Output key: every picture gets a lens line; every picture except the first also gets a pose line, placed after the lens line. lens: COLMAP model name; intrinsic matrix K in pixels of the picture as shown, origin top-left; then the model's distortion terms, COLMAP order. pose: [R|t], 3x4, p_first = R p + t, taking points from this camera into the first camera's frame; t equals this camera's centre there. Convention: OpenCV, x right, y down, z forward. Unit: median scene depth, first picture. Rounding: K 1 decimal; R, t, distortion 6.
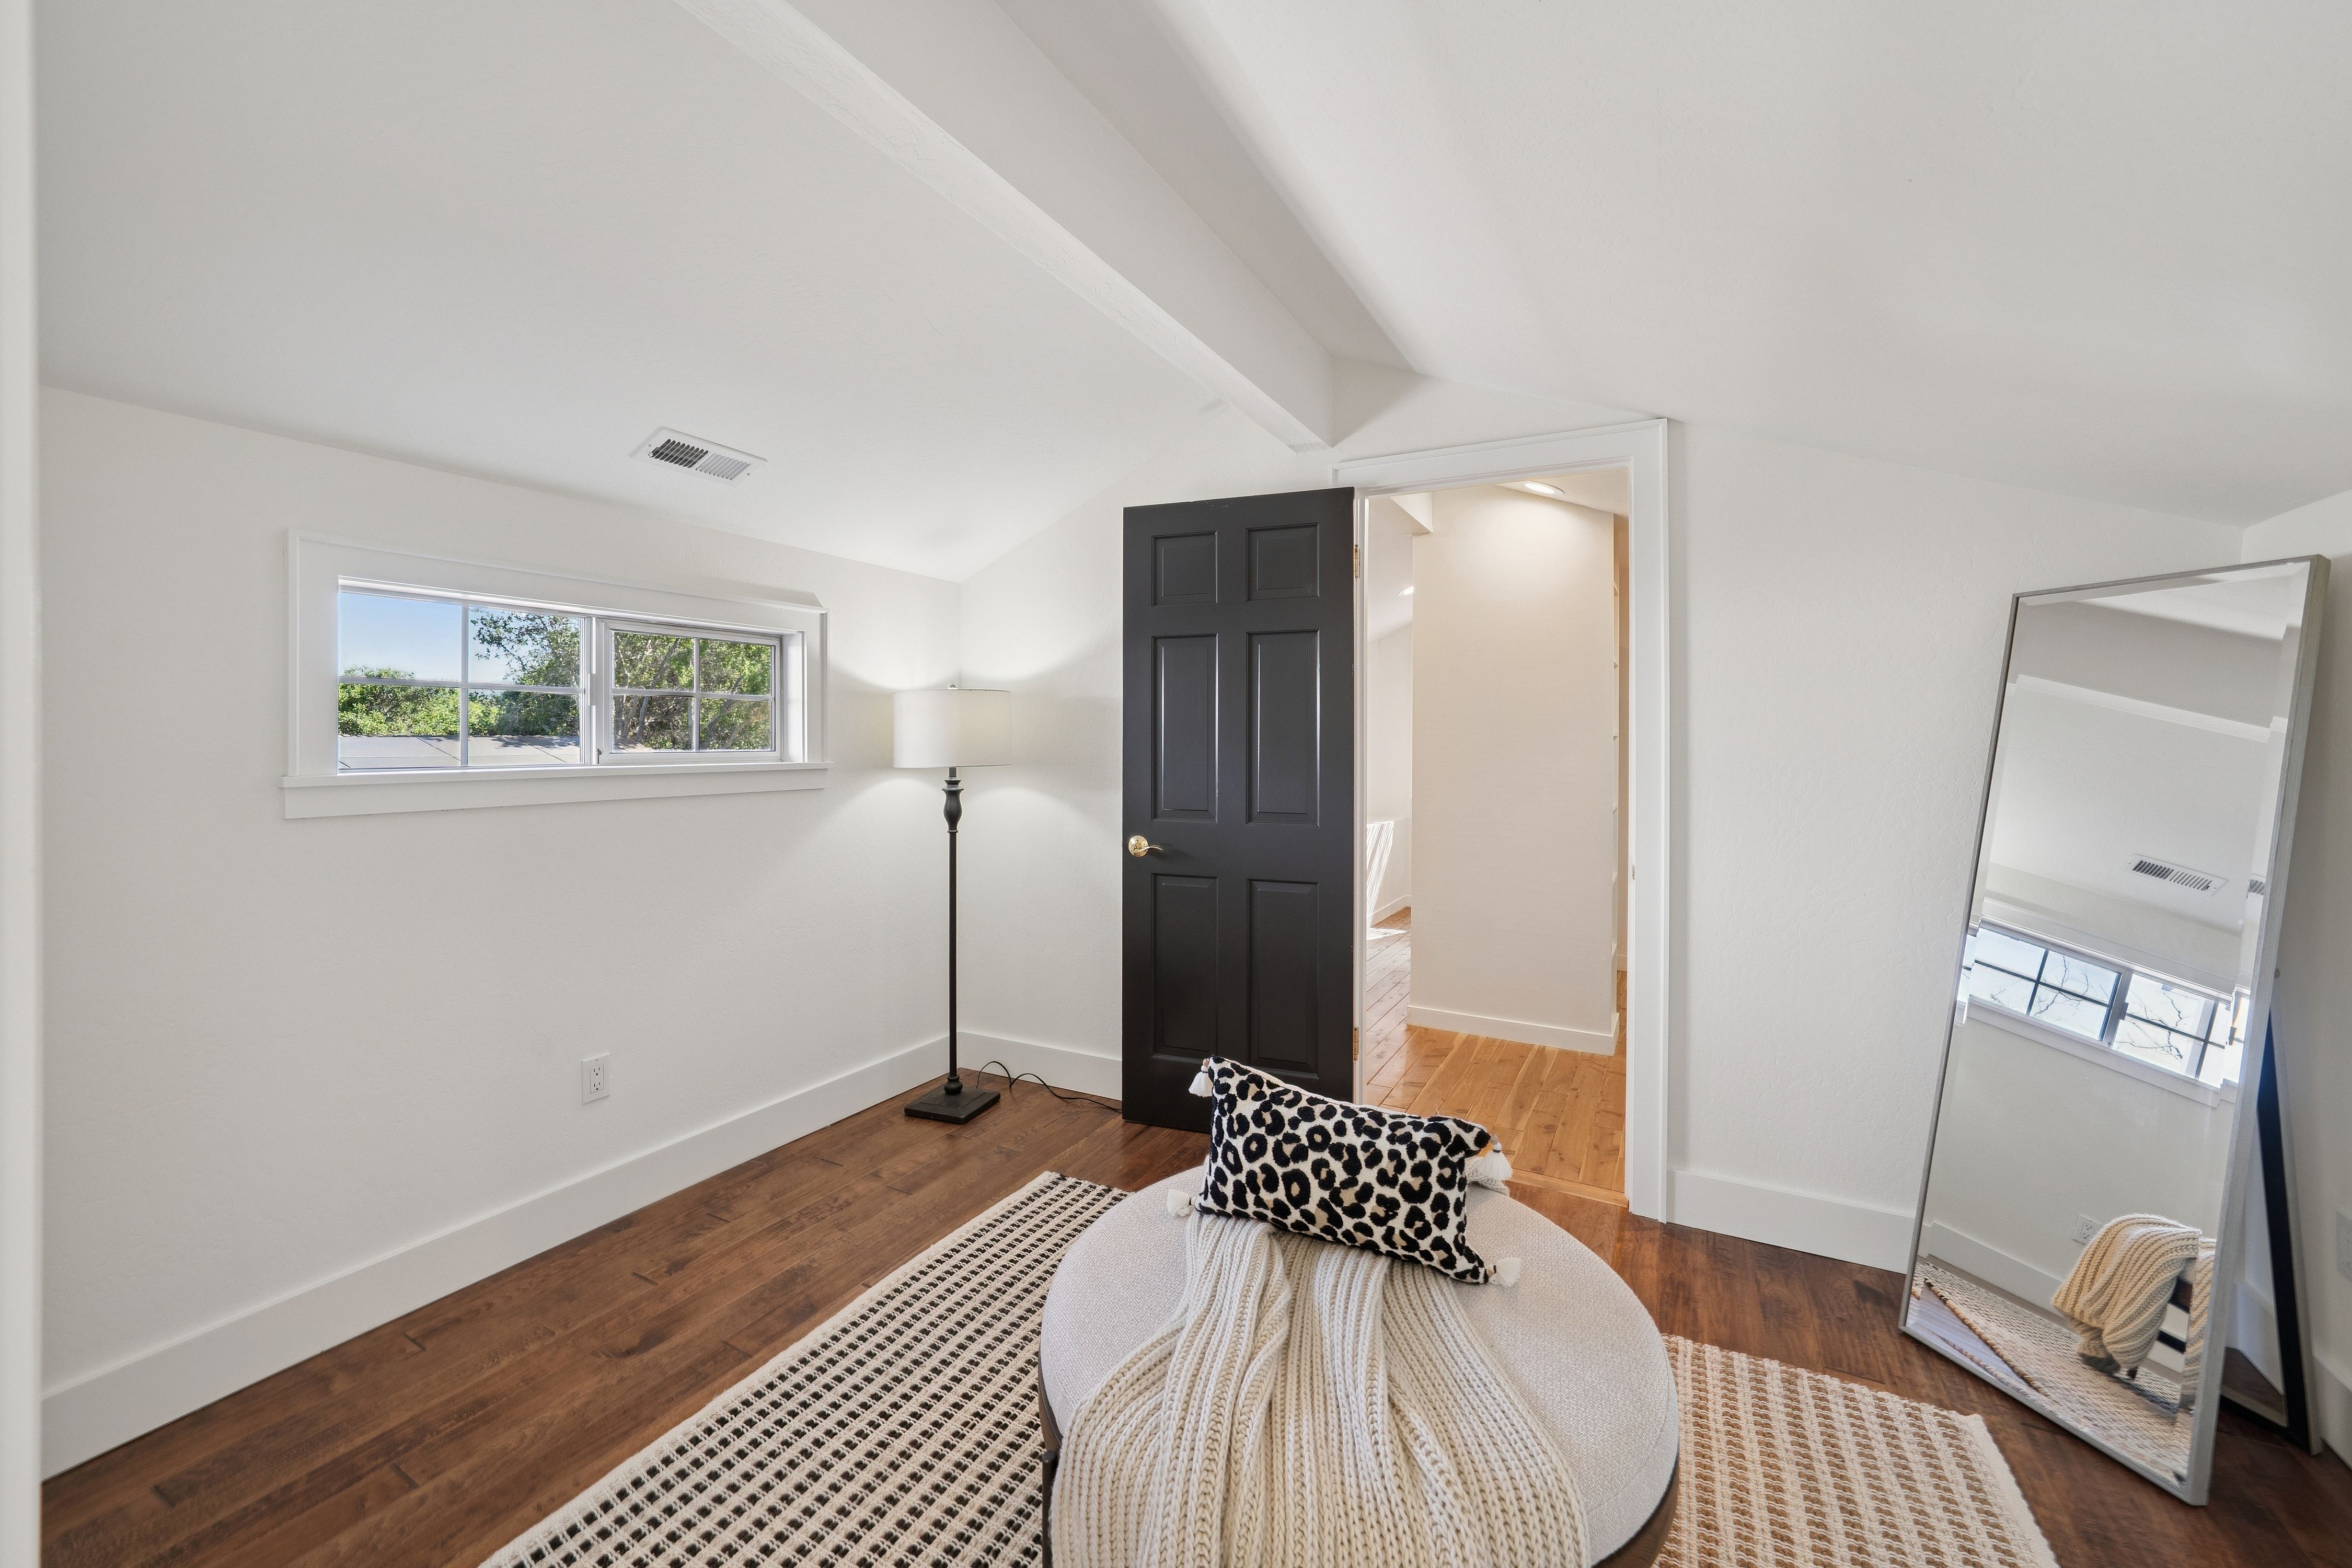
lens RADIAL K [[924.2, 0, 1176.3], [0, 924.2, 741.7], [0, 0, 1]] dist [-0.020944, 0.006019]
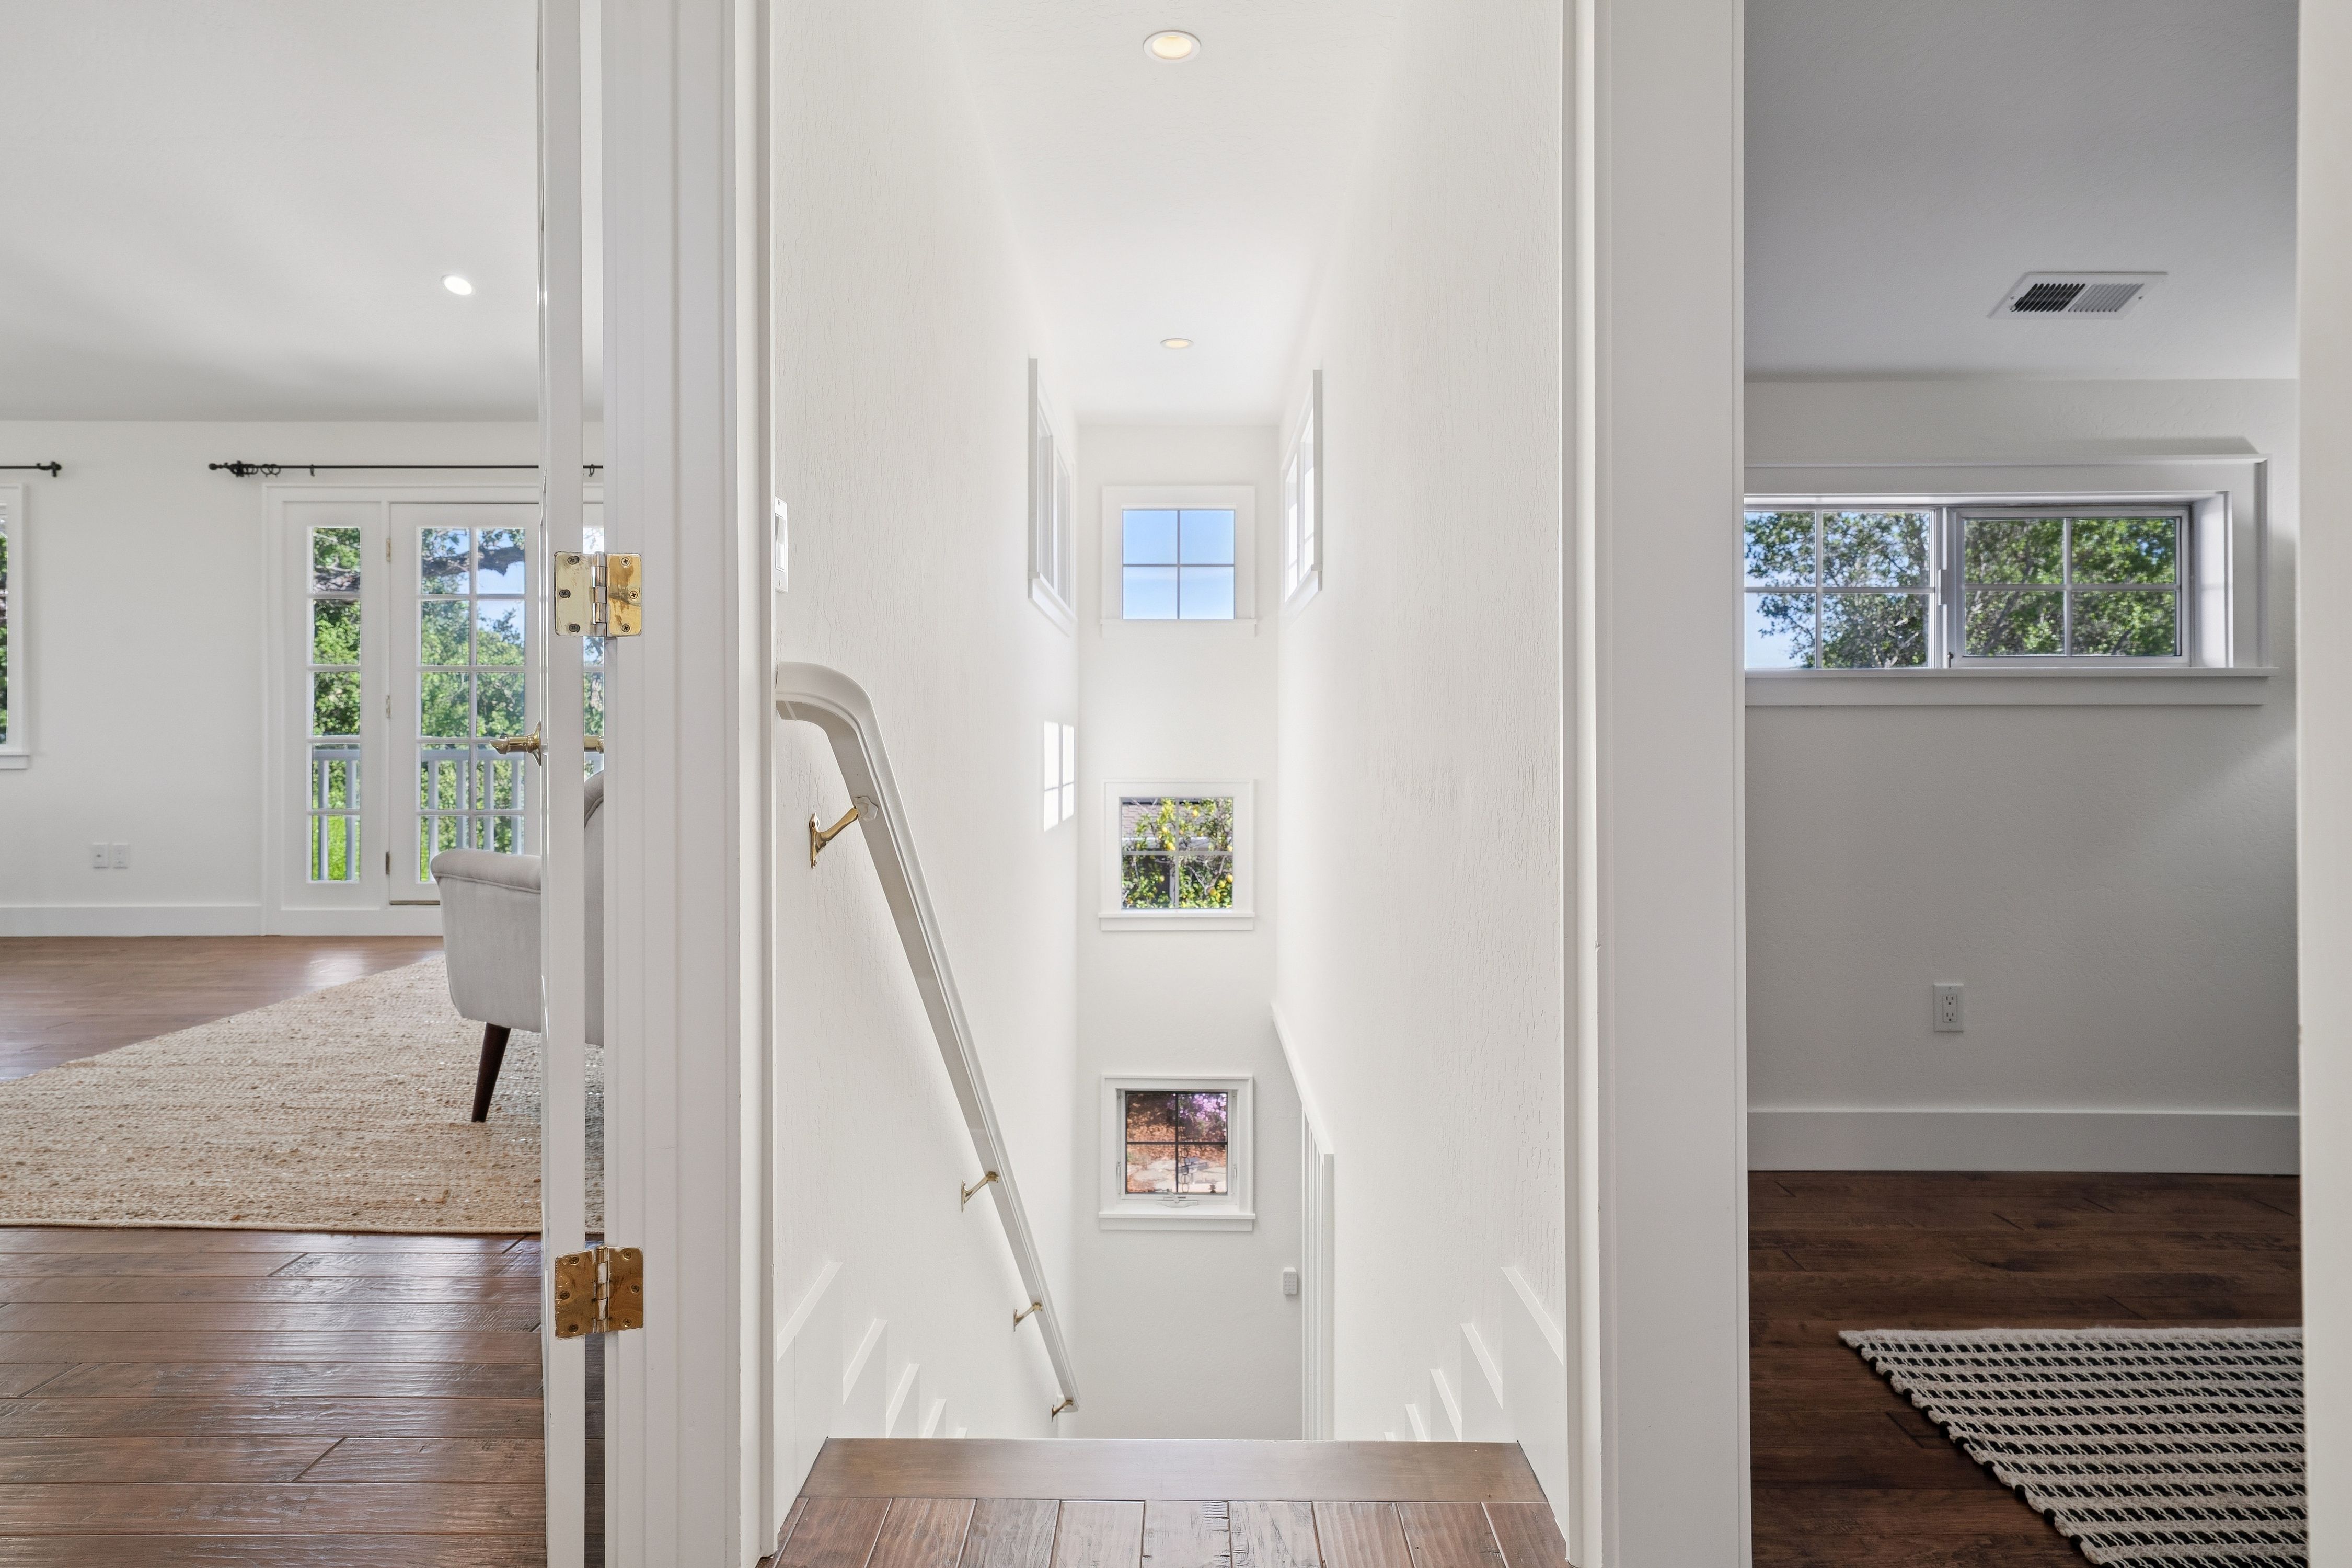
lens RADIAL K [[1297.6, 0, 1171.0], [0, 1297.6, 738.4], [0, 0, 1]] dist [-0.004643, 0.013660]
pose [[0.474439, -0.003255, -0.880282, 0.147733], [0.000513, 0.999994, -0.003421, 0.108366], [0.880288, 0.001171, 0.474438, -0.316896]]
